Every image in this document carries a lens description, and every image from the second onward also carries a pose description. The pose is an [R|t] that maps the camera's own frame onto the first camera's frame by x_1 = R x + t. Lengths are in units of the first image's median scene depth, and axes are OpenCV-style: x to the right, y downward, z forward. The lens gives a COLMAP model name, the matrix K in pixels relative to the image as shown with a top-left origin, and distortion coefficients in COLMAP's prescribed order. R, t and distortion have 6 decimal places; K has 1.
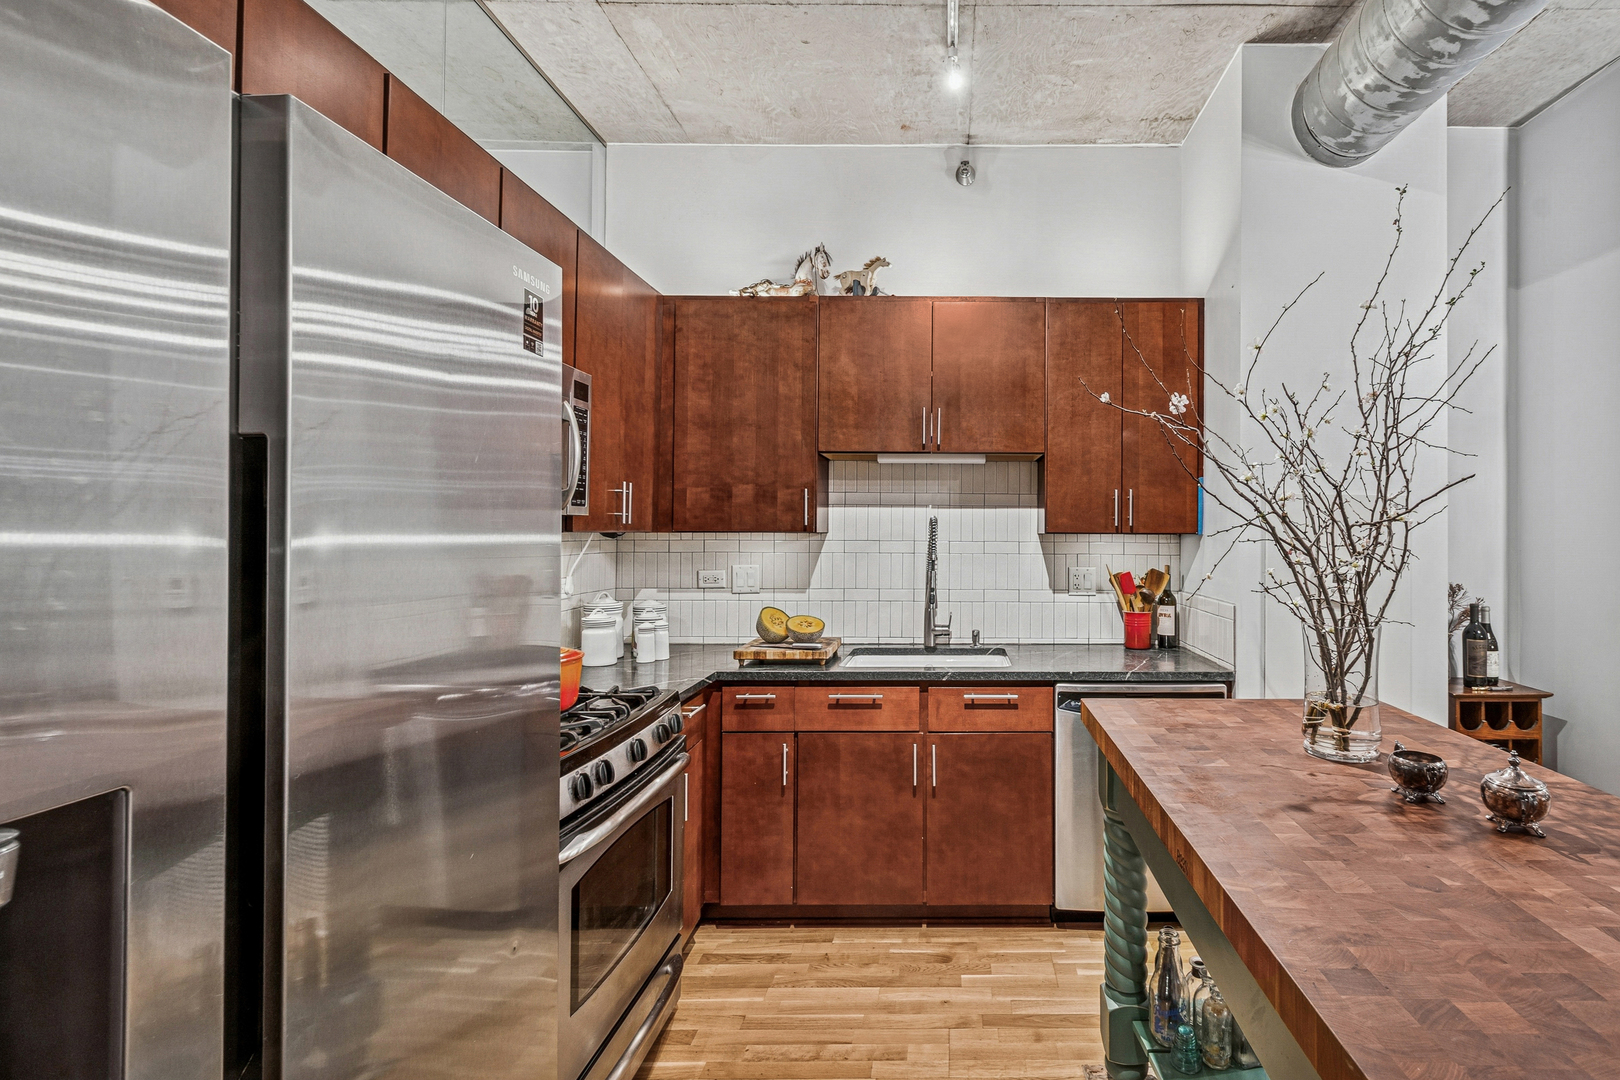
lens RADIAL K [[785.7, 0, 940.4], [0, 785.7, 520.0], [0, 0, 1]] dist [0.003012, 0.000200]
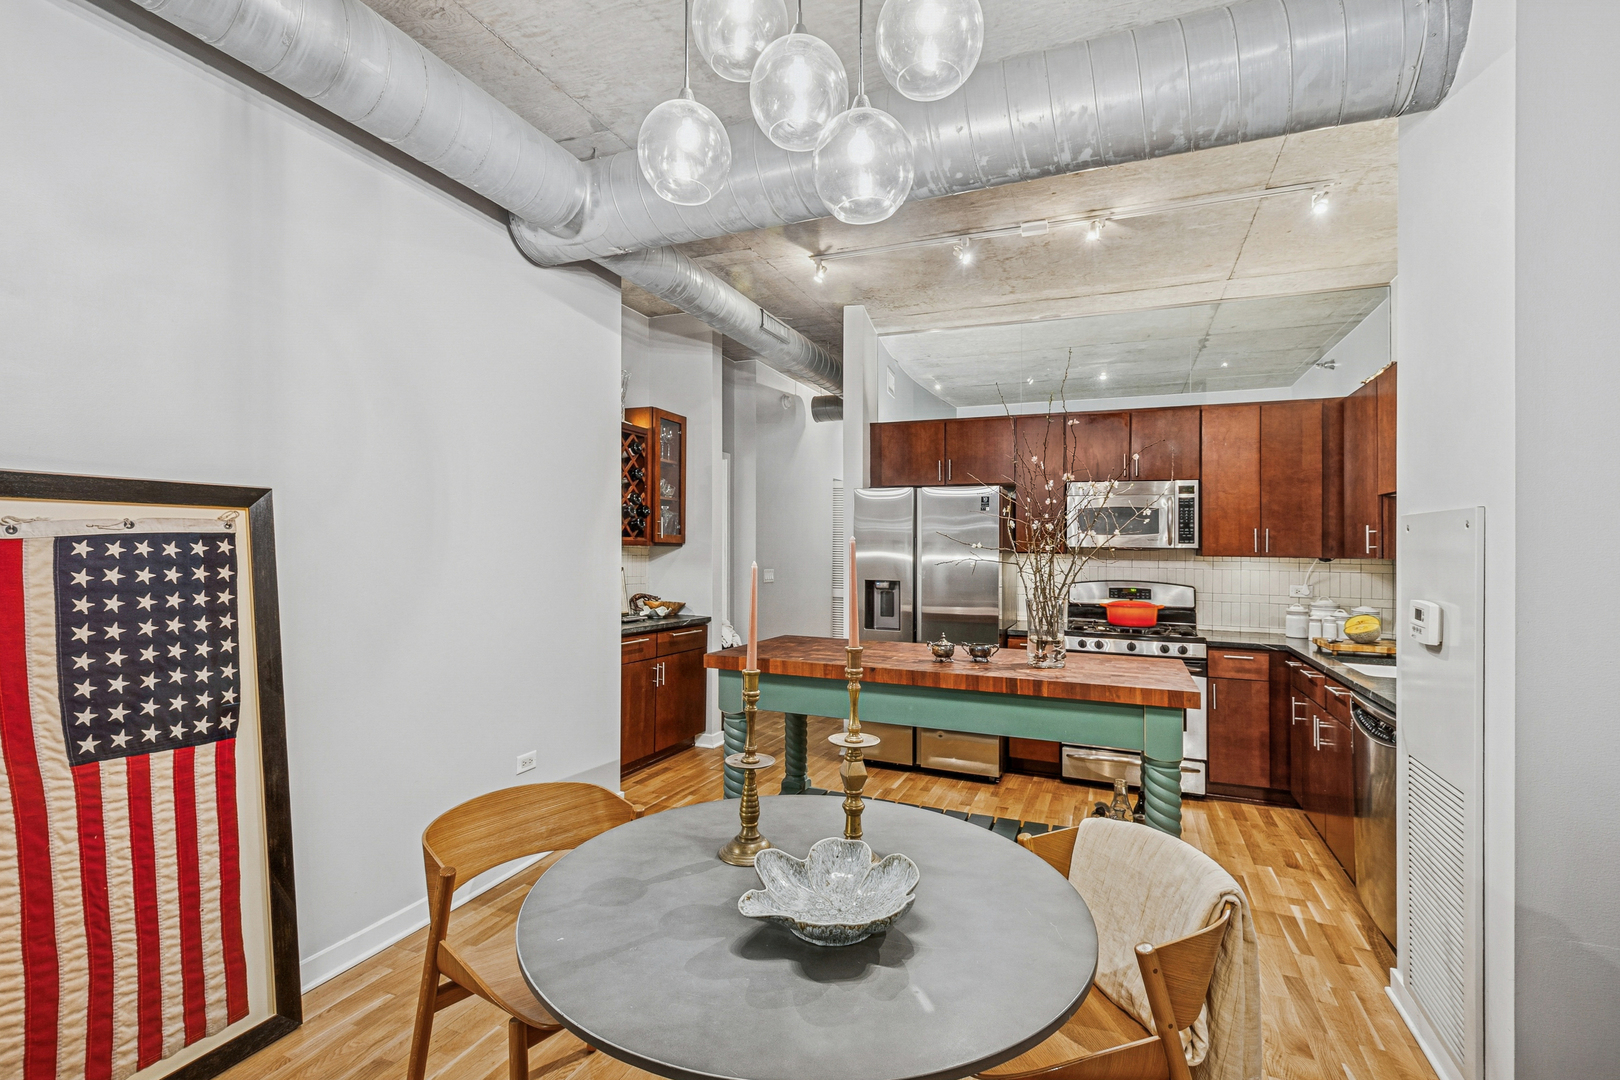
lens RADIAL K [[726.0, 0, 810.0], [0, 726.0, 540.0], [0, 0, 1]] dist [-0.000340, -0.000120]
pose [[-0.403776, -0.019215, -0.914656, 1.259006], [-0.003709, 0.999806, -0.019367, 0.010992], [0.914850, -0.004427, -0.403769, 0.617398]]
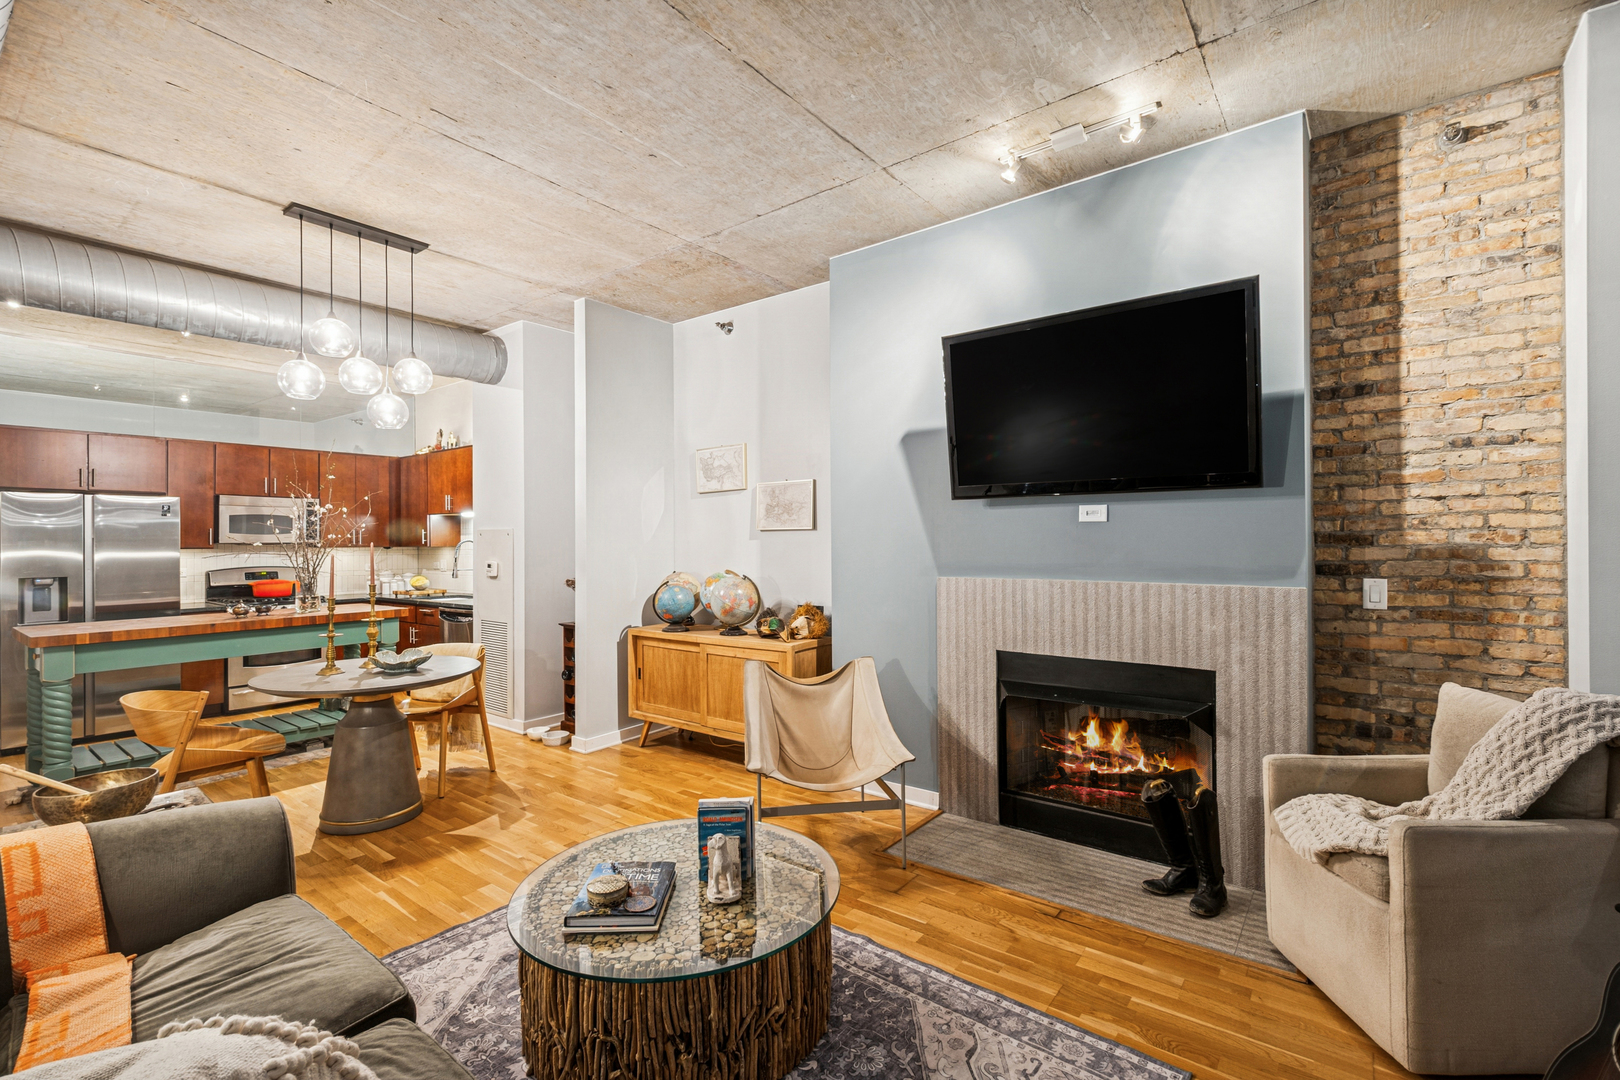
lens RADIAL K [[716.4, 0, 810.0], [0, 716.4, 540.0], [0, 0, 1]] dist [-0.001519, -0.000321]
pose [[0.783393, -0.009928, -0.621448, 2.173843], [0.018307, 0.999807, 0.007105, 0.000255], [0.621258, -0.016943, 0.783423, -0.035035]]
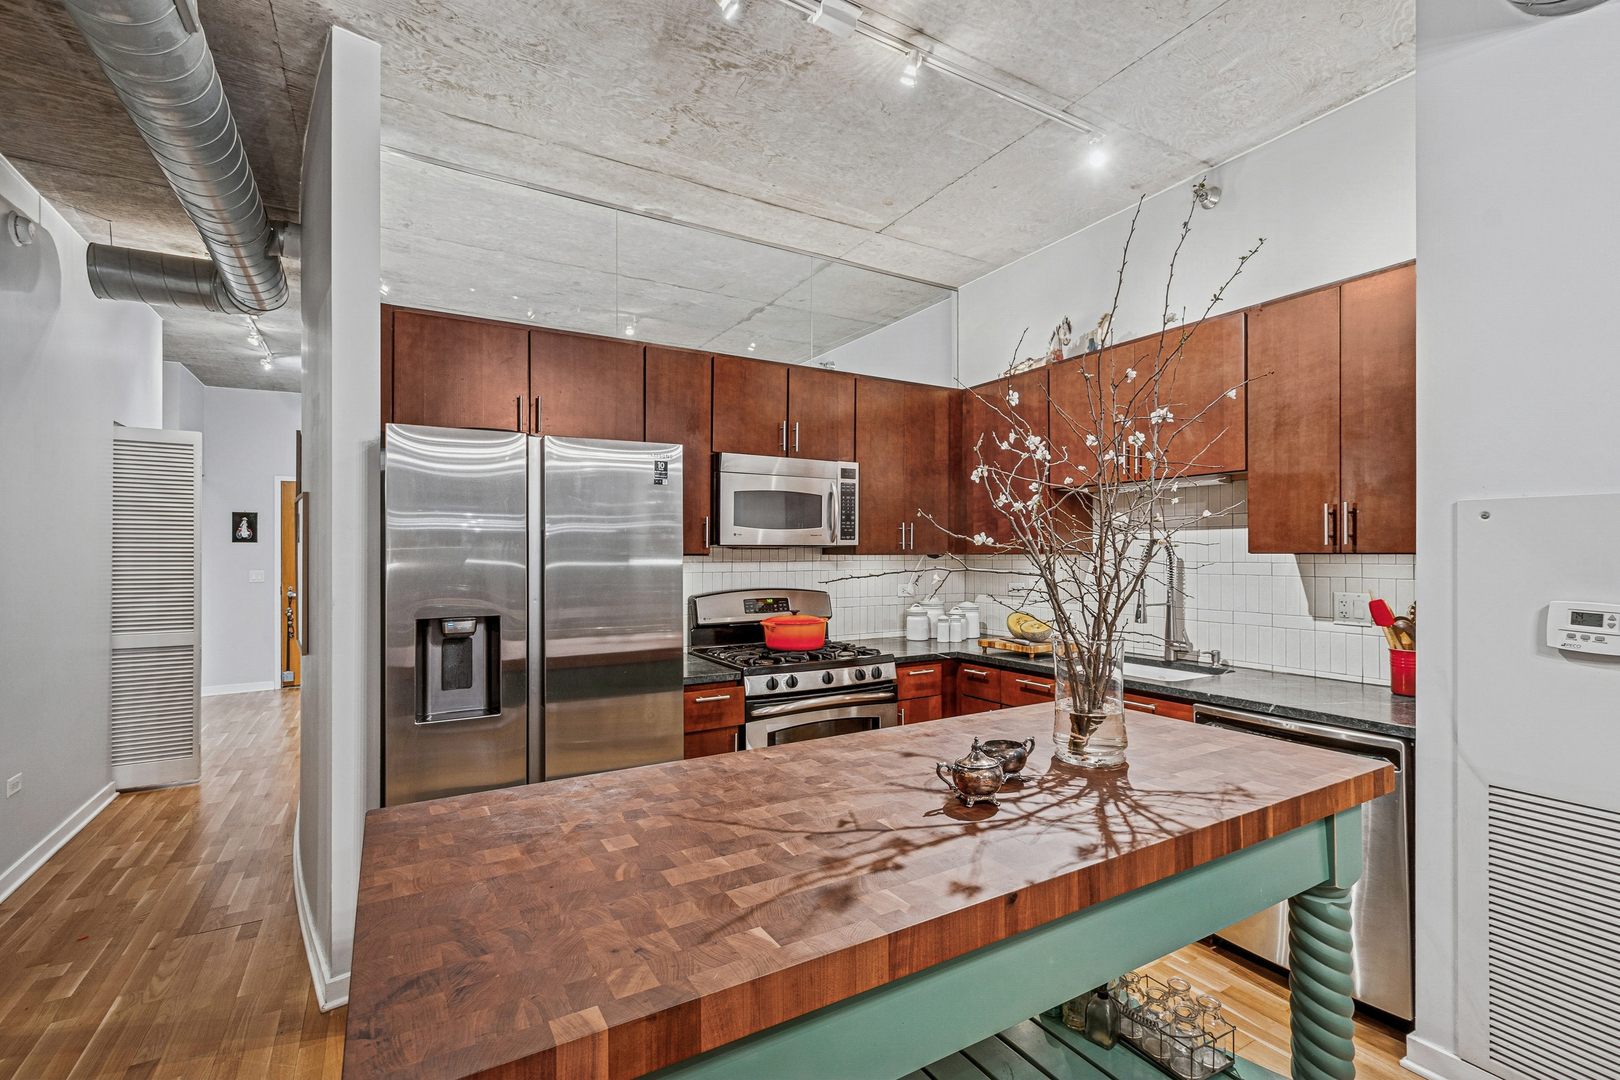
lens RADIAL K [[726.0, 0, 810.0], [0, 726.0, 540.0], [0, 0, 1]] dist [-0.000340, -0.000120]
pose [[0.488321, -0.020953, -0.872413, 0.644792], [0.017445, 0.999746, -0.014247, 0.003334], [0.872490, -0.008262, 0.488562, 0.102624]]
